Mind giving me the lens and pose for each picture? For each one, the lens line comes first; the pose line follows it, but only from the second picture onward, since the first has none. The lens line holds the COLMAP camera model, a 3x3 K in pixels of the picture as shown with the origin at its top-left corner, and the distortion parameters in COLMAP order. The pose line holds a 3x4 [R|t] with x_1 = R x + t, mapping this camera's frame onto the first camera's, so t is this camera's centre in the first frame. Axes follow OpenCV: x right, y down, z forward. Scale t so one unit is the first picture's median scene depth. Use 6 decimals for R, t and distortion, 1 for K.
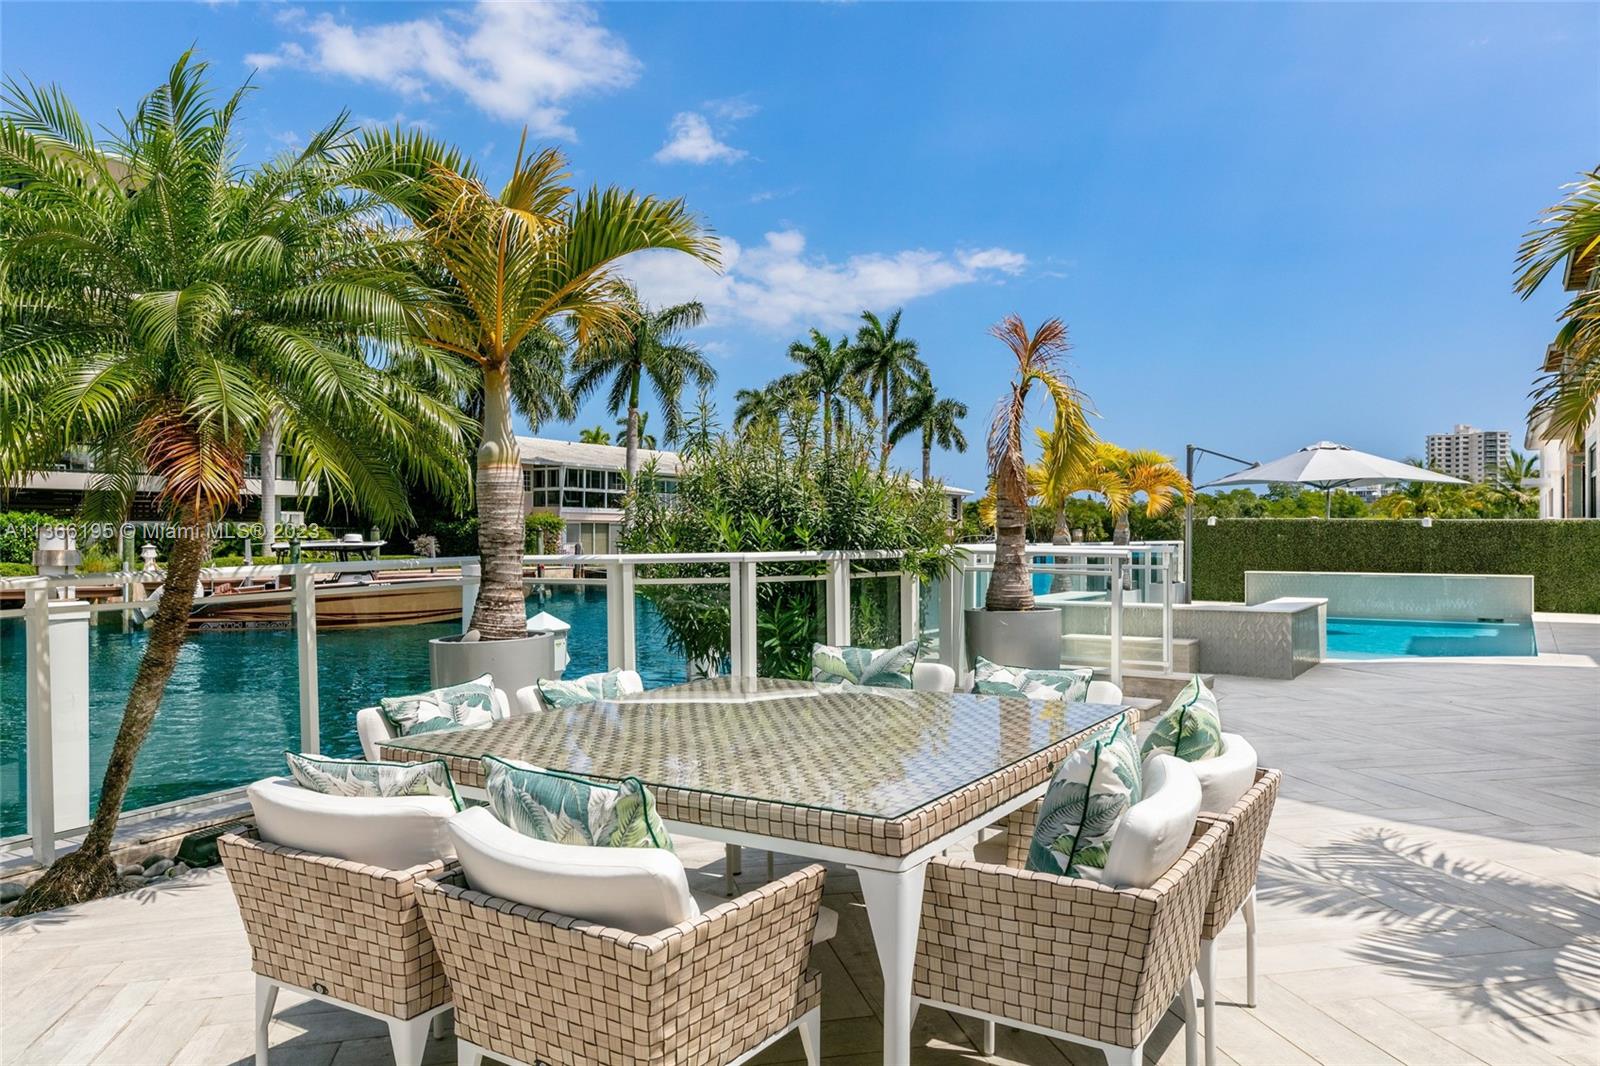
lens RADIAL K [[1109.5, 0, 800.0], [0, 1109.5, 533.0], [0, 0, 1]] dist [-0.000271, 0.002456]
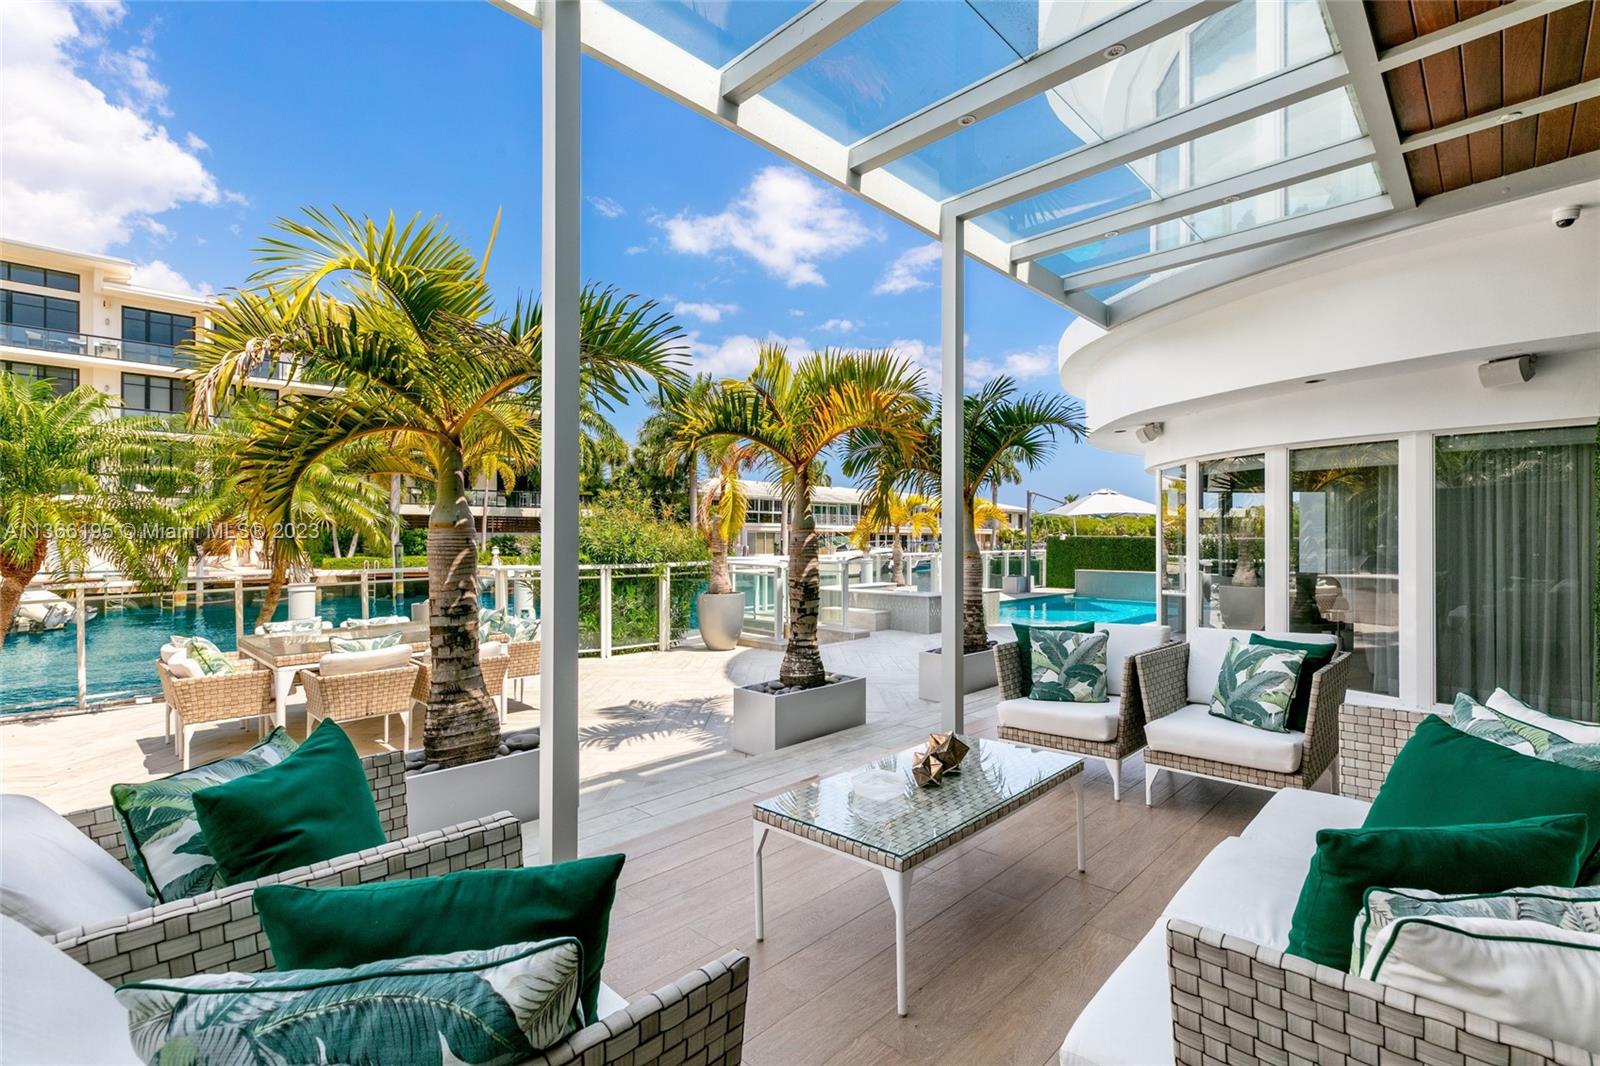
lens RADIAL K [[738.6, 0, 800.0], [0, 738.6, 533.0], [0, 0, 1]] dist [0.003263, 0.000179]
pose [[0.979828, 0.000370, -0.199843, 0.076623], [-0.001153, 0.999992, -0.003801, -0.004447], [0.199840, 0.003954, 0.979821, -0.034648]]
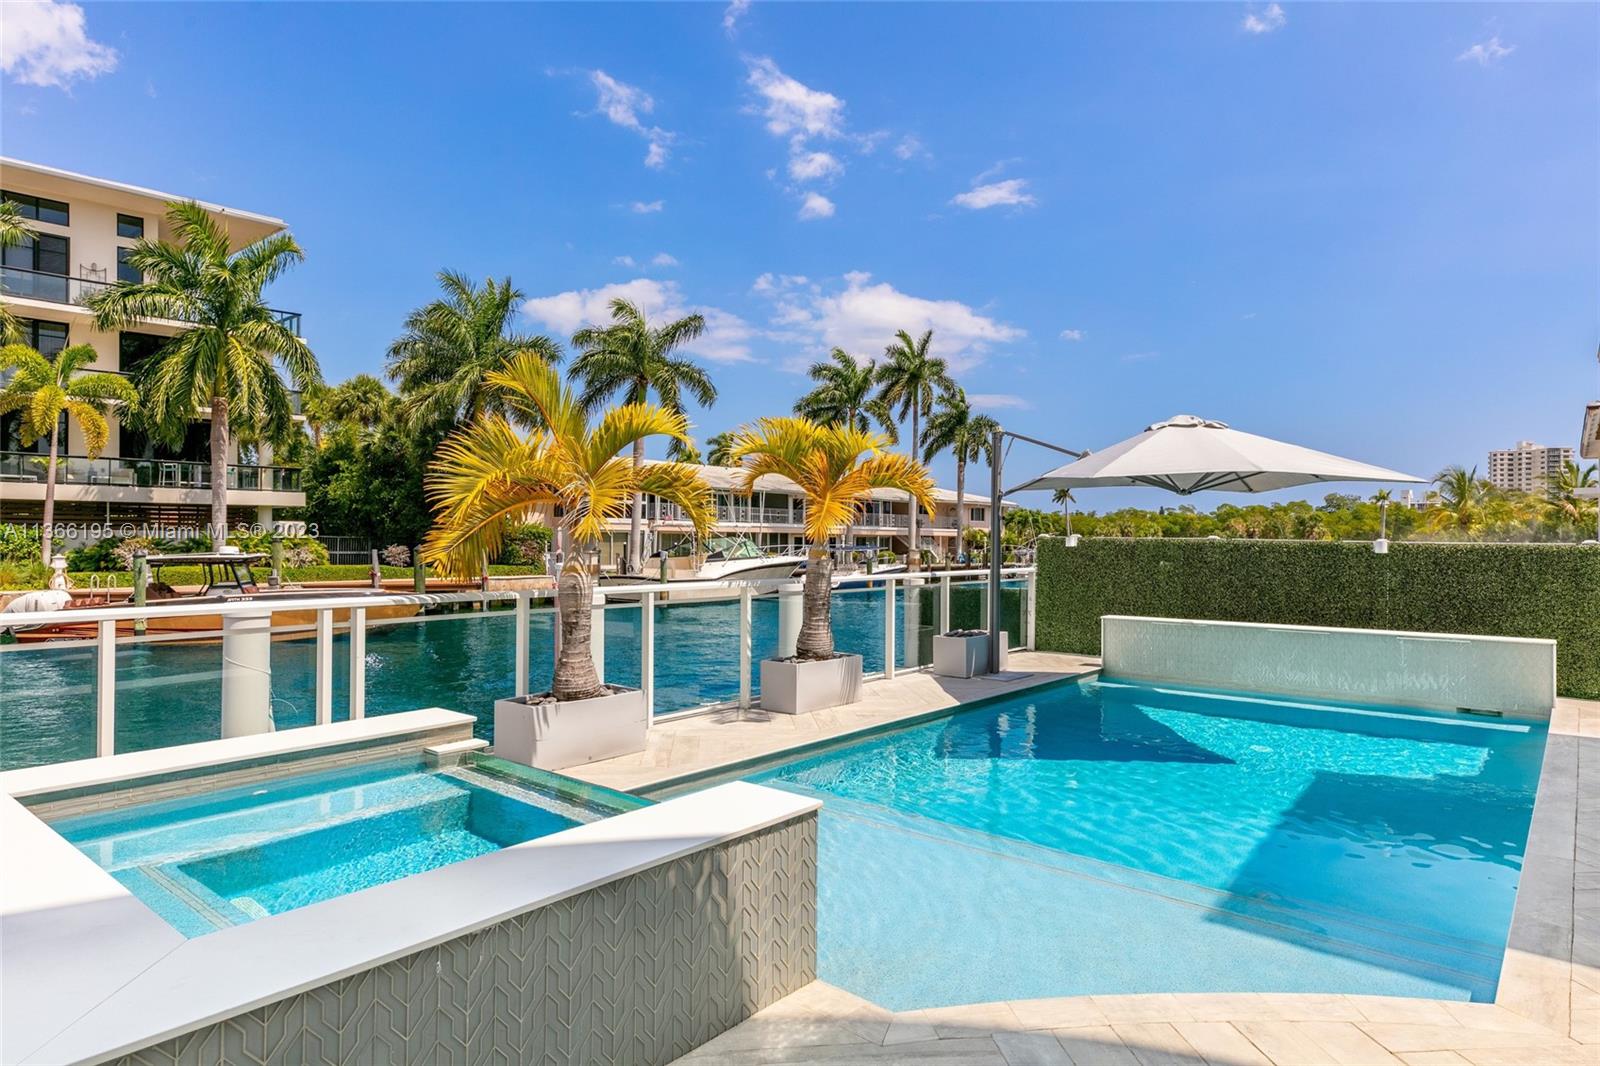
lens RADIAL K [[939.5, 0, 800.0], [0, 939.5, 533.0], [0, 0, 1]] dist [0.003772, -0.000810]
pose [[0.992885, 0.004146, -0.119002, 0.096092], [-0.004882, 0.999971, -0.005894, -0.004082], [0.118974, 0.006433, 0.992877, 0.136230]]
